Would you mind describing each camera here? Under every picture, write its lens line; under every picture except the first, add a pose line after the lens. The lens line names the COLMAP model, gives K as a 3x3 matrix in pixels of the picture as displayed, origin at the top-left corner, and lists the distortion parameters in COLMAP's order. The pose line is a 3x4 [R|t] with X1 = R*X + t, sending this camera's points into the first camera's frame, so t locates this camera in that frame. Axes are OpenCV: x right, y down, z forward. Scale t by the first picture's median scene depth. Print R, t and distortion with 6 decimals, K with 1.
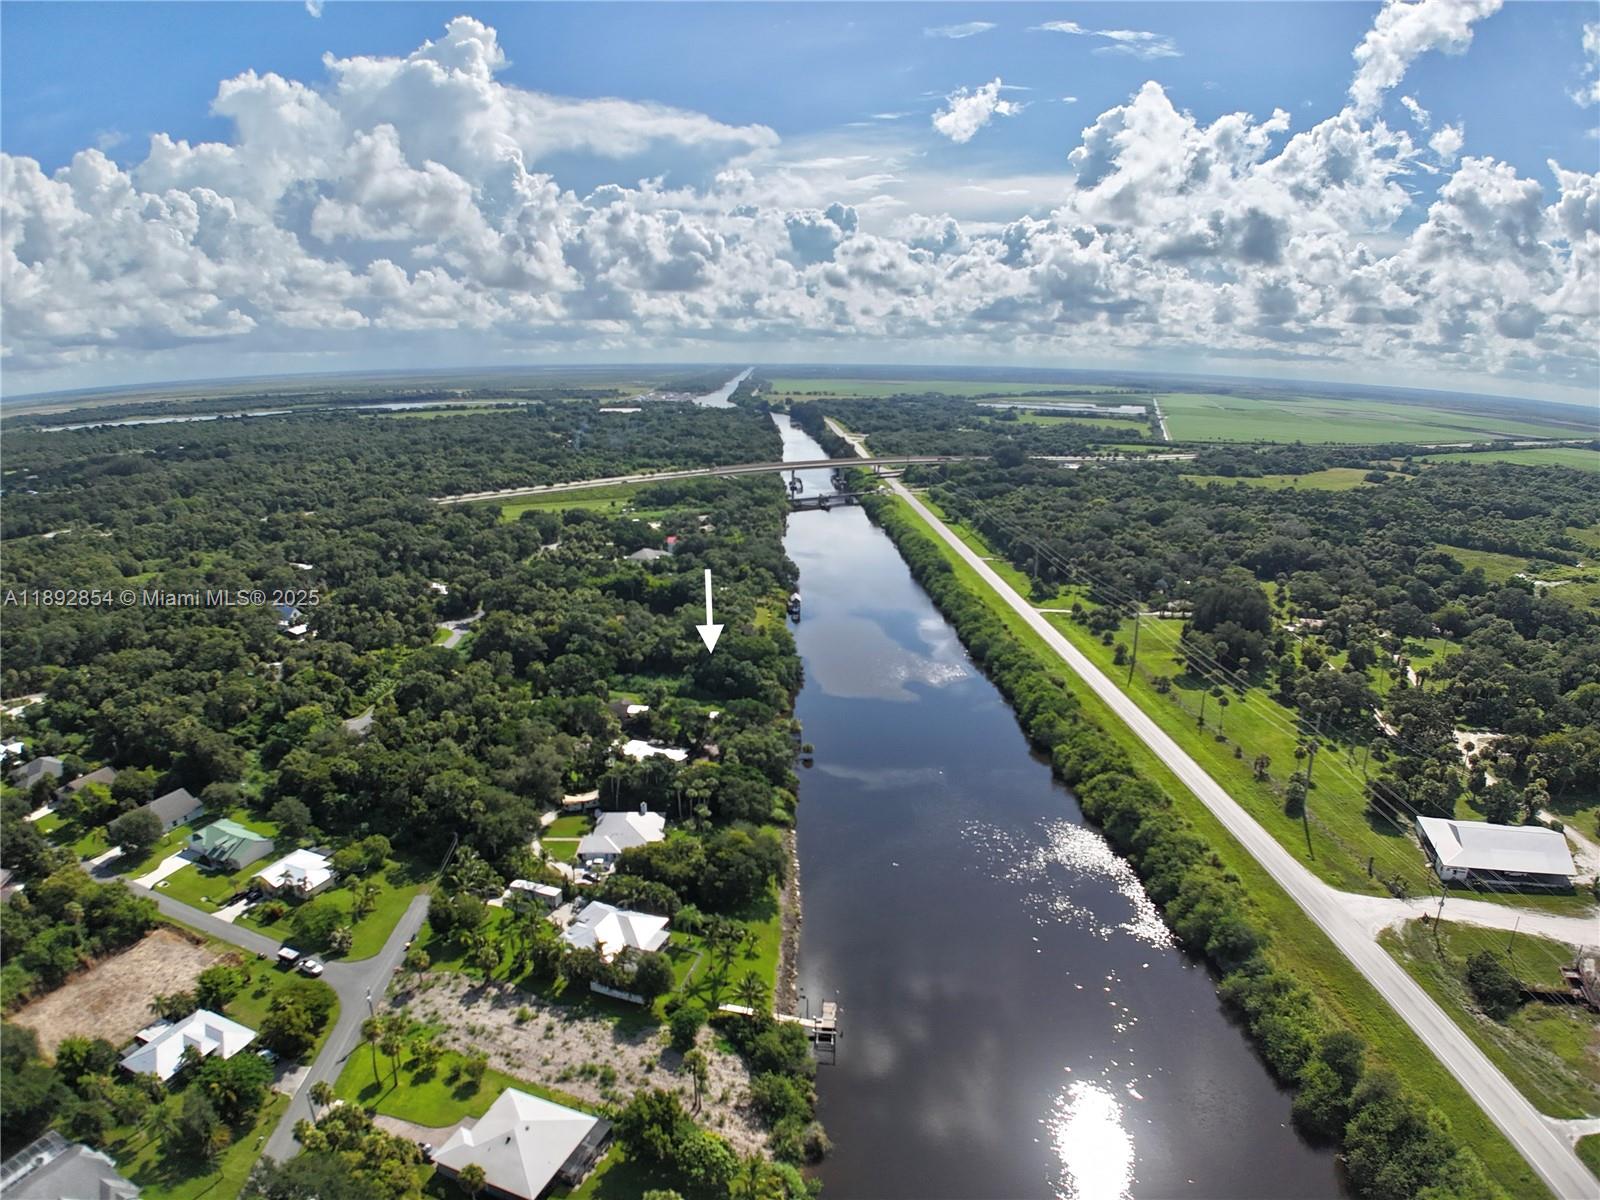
lens RADIAL K [[976.0, 0, 803.9], [0, 976.0, 601.0], [0, 0, 1]] dist [-0.180108, 0.018170]
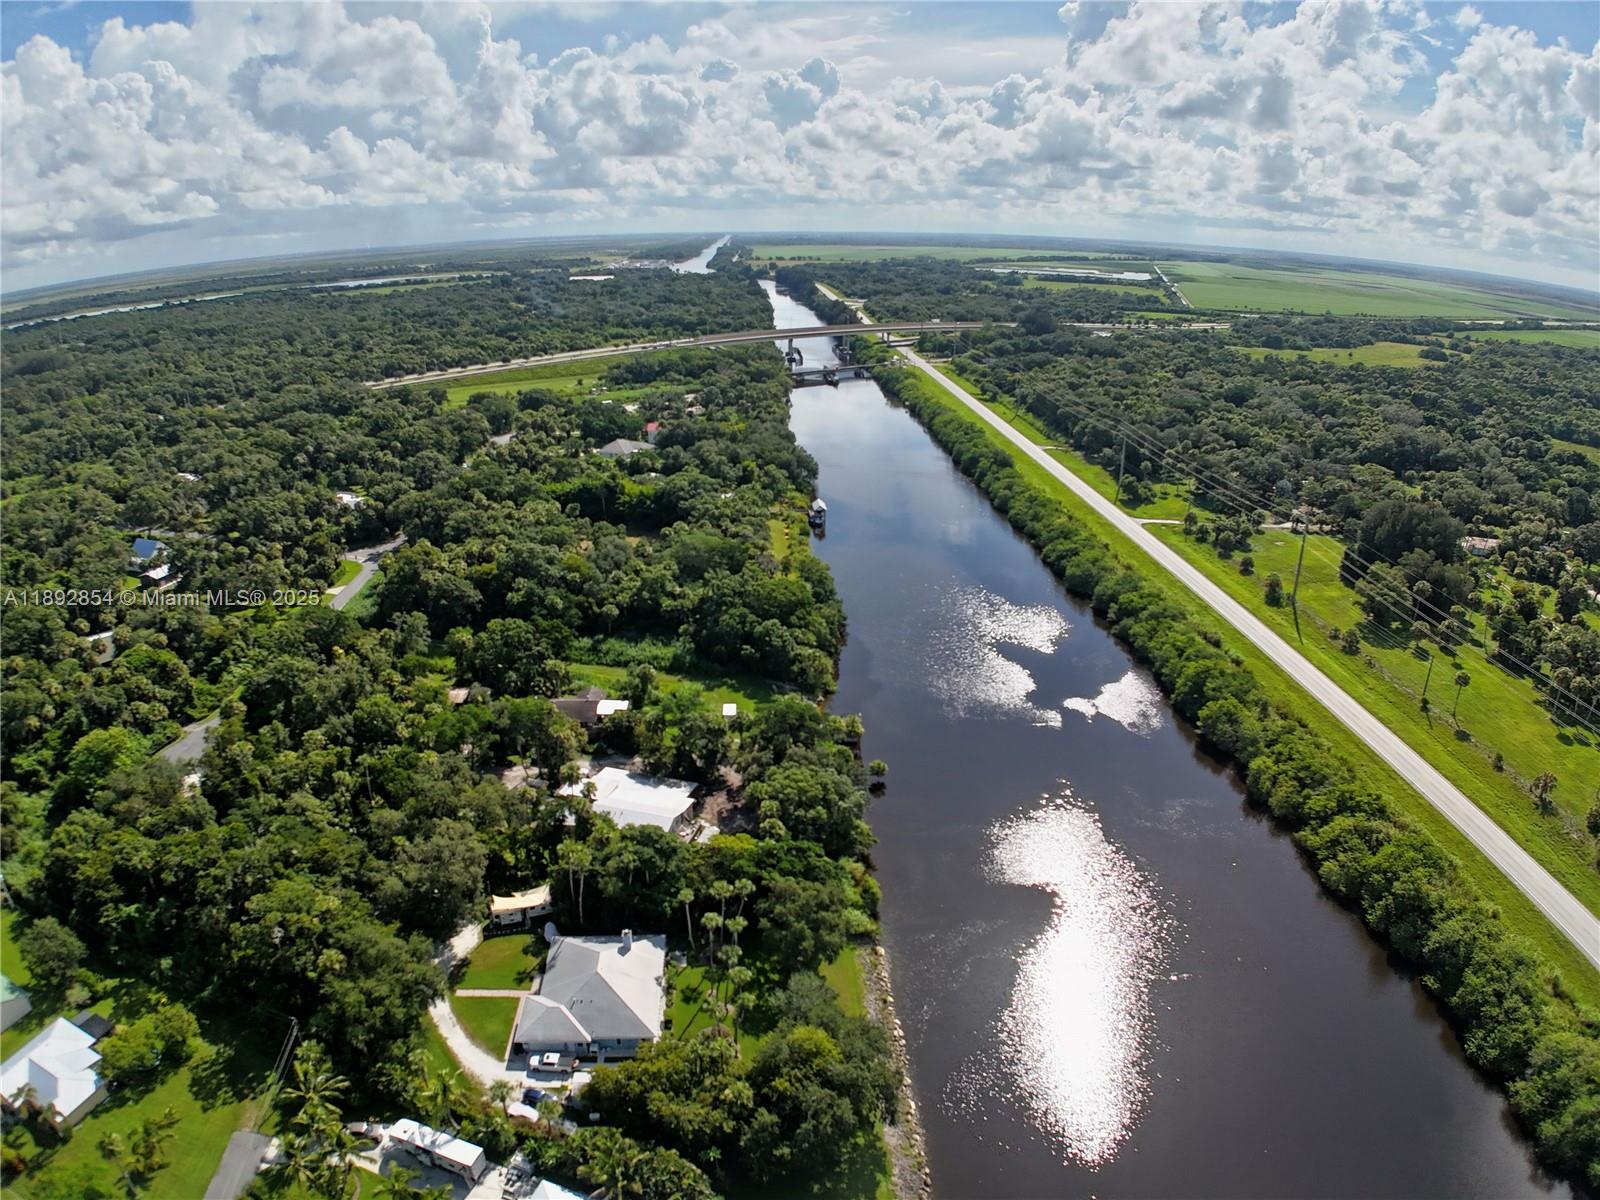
lens RADIAL K [[976.0, 0, 803.9], [0, 976.0, 601.0], [0, 0, 1]] dist [-0.180108, 0.018170]
pose [[0.999723, -0.015005, 0.018110, -0.025766], [0.012544, 0.991553, 0.129093, -0.020030], [-0.019894, -0.128830, 0.991467, 0.174621]]
